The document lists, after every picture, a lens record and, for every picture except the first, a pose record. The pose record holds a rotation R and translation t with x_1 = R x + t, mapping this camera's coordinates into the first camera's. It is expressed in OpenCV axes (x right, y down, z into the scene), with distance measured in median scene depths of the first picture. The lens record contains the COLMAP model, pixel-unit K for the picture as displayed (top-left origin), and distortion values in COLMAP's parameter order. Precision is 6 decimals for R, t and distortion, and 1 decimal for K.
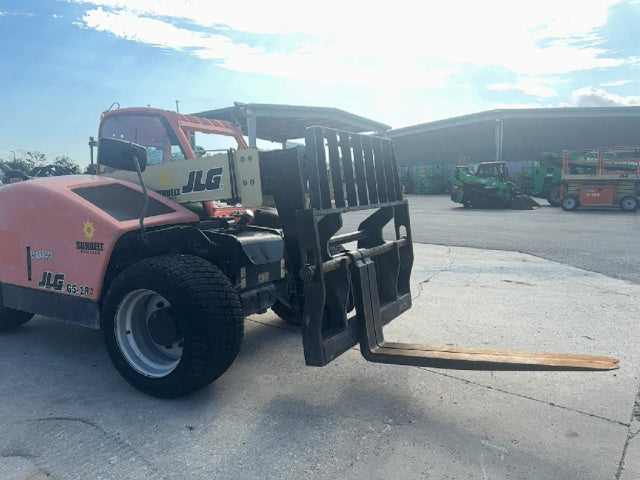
lens RADIAL K [[454.8, 0, 318.2], [0, 454.8, 240.5], [0, 0, 1]] dist [0.064164, -0.088324]
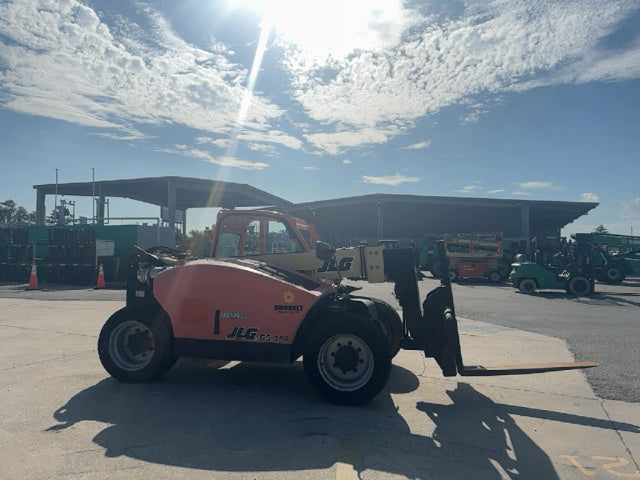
lens RADIAL K [[454.8, 0, 318.2], [0, 454.8, 240.5], [0, 0, 1]] dist [0.064164, -0.088324]
pose [[0.961698, 0.032752, 0.272148, -0.717400], [0.007521, 0.989310, -0.145635, 0.010073], [-0.274008, 0.142103, 0.951171, -0.443367]]
